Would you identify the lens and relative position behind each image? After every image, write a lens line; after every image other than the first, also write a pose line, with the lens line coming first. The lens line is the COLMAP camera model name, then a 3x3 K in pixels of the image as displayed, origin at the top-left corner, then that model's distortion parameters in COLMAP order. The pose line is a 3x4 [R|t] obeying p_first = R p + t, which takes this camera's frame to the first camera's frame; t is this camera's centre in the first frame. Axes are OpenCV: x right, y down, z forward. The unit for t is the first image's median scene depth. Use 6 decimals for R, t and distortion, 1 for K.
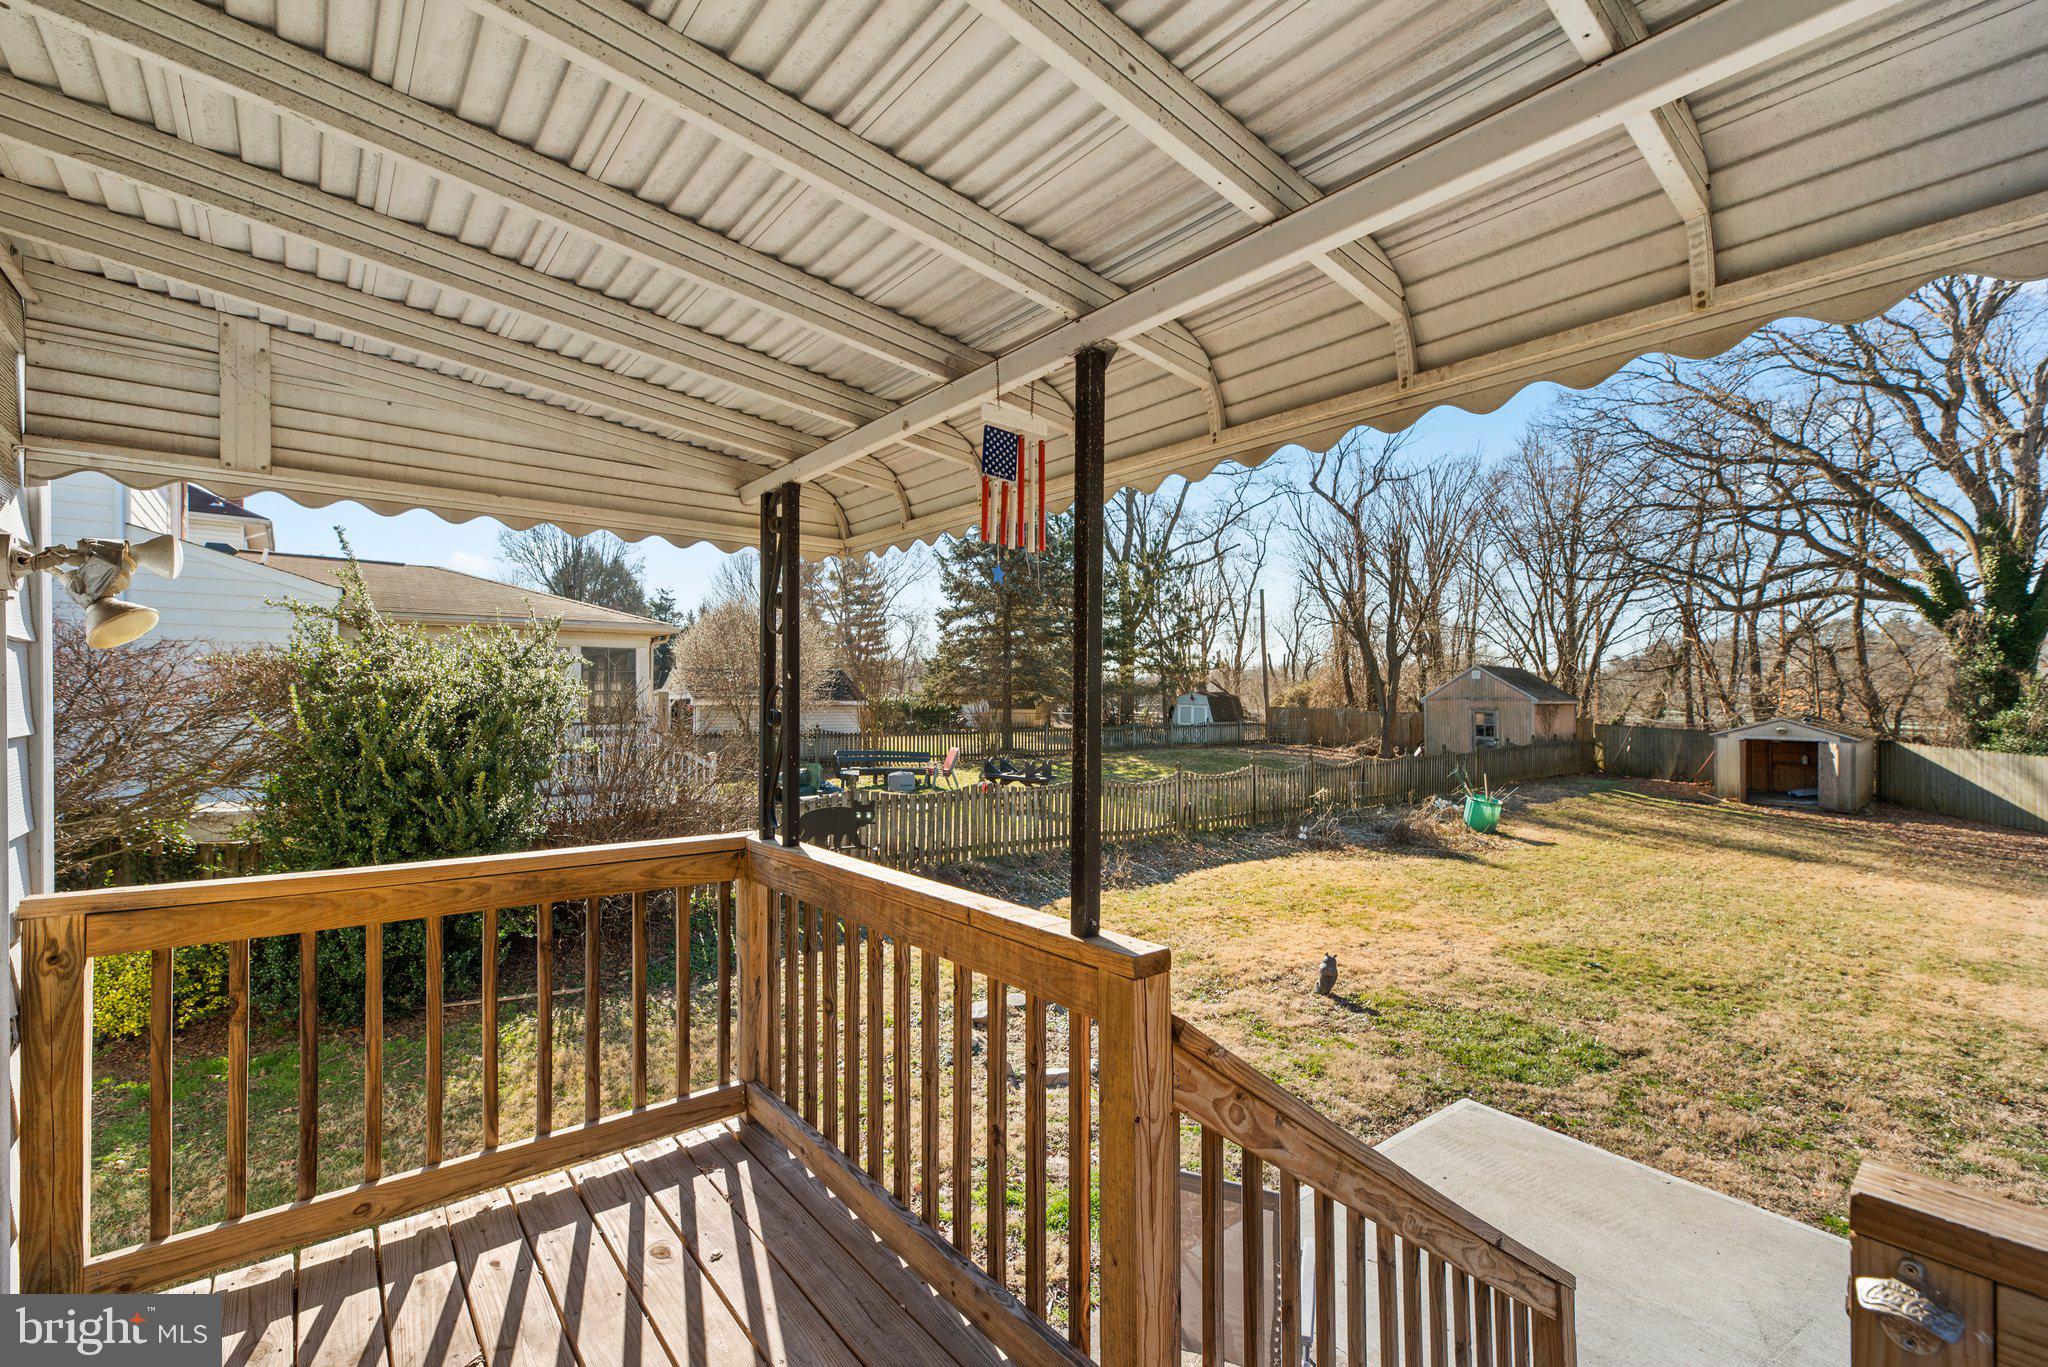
lens RADIAL K [[864.7, 0, 1025.7], [0, 864.7, 699.1], [0, 0, 1]] dist [0.001982, 0.000258]
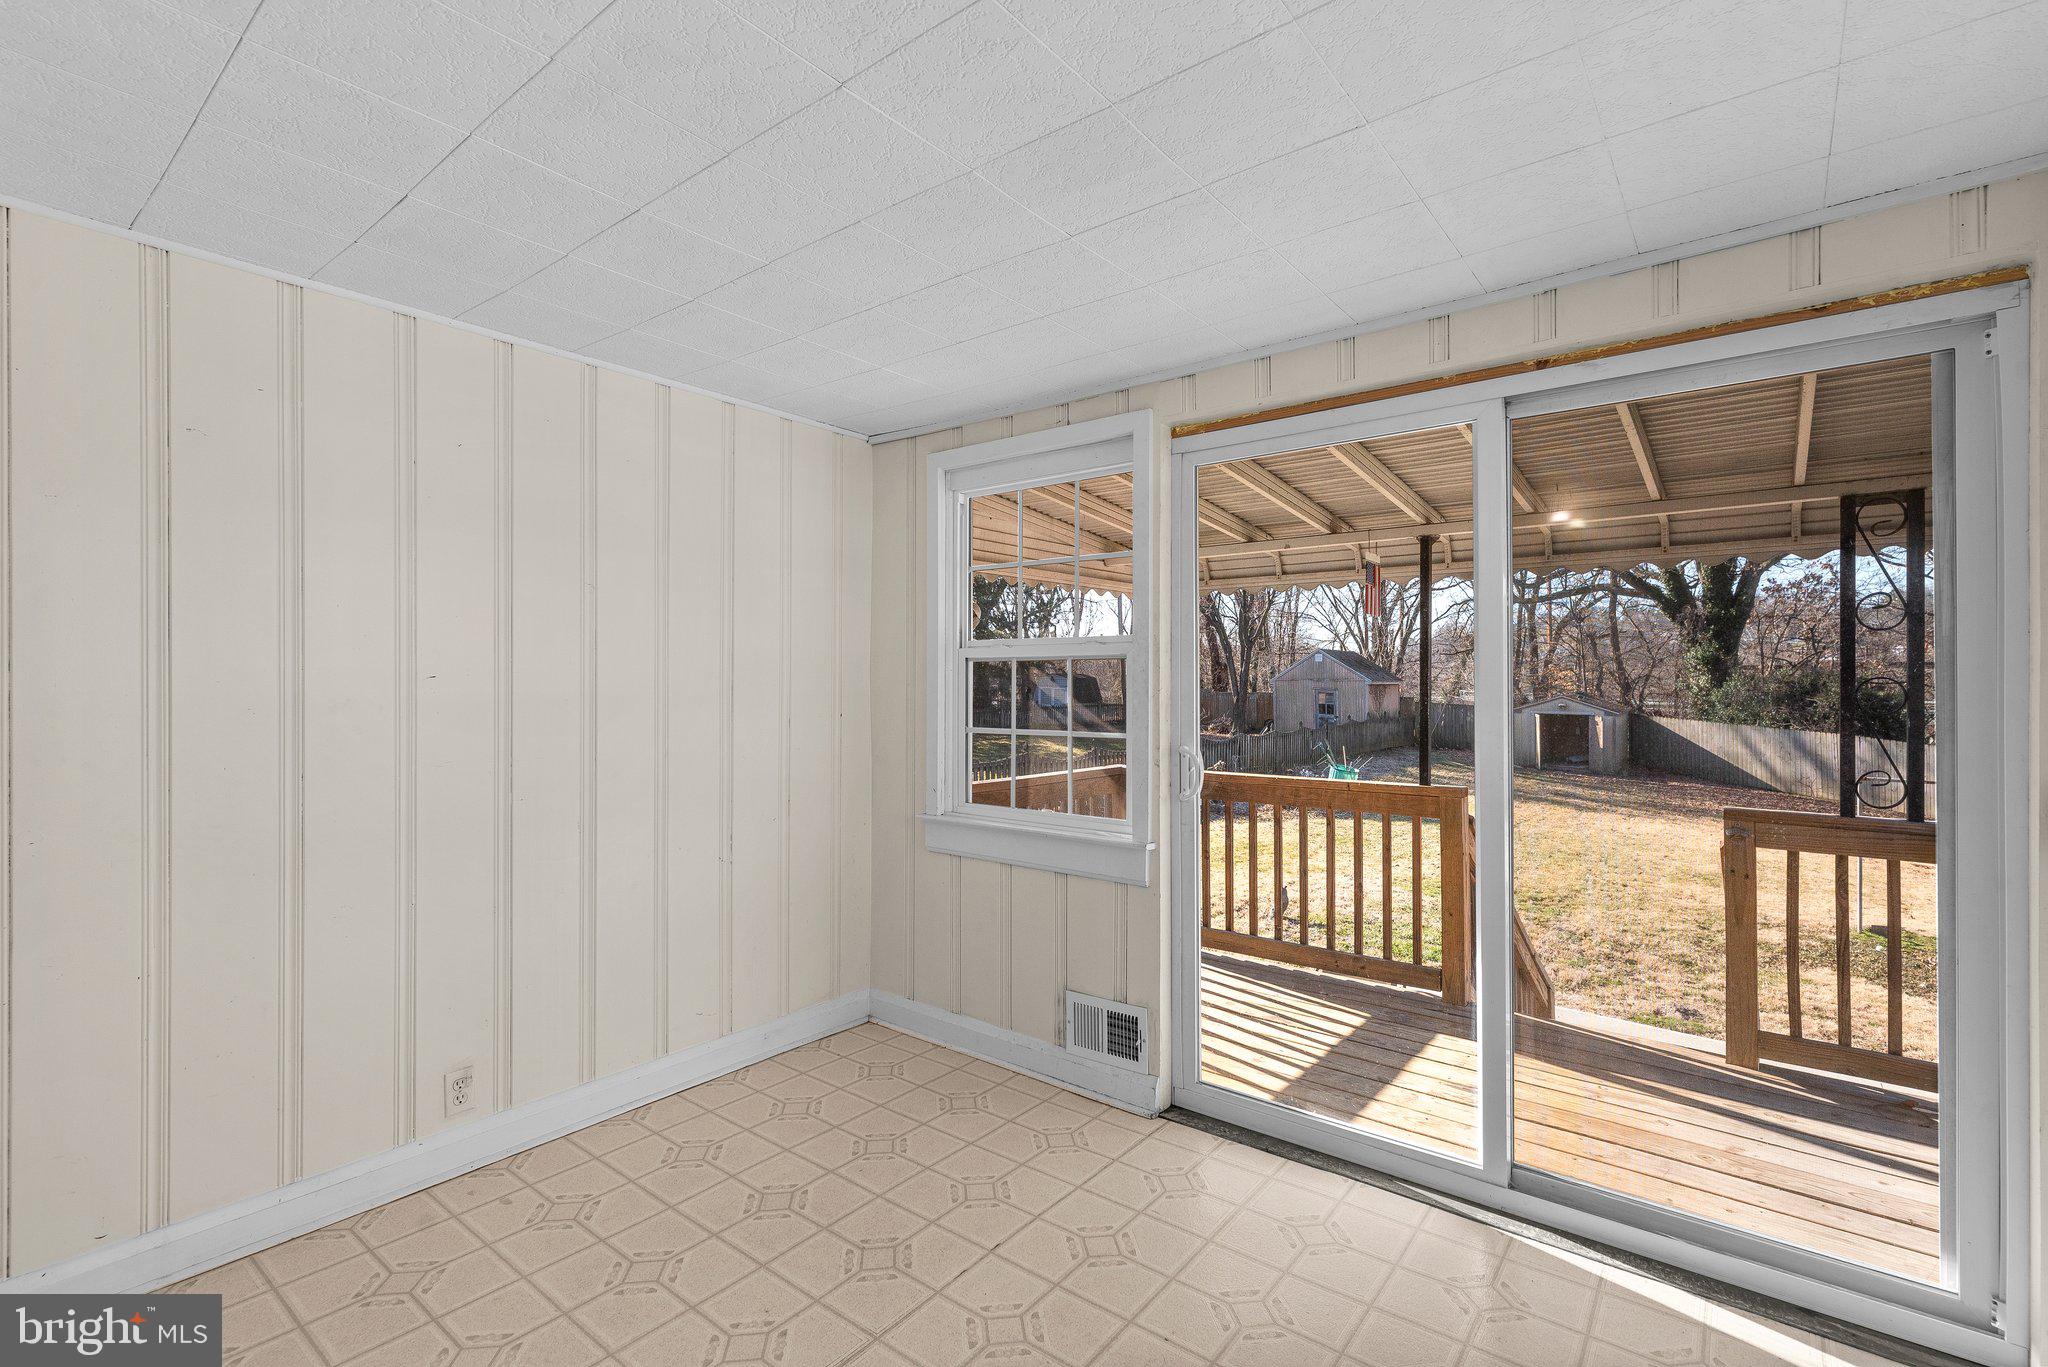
lens RADIAL K [[922.7, 0, 1024.0], [0, 922.7, 683.5], [0, 0, 1]] dist [0.002742, -0.000259]
pose [[0.978786, -0.002222, 0.204872, -0.100654], [0.001347, 0.999989, 0.004410, -0.001362], [-0.204880, -0.004040, 0.978779, -0.081044]]
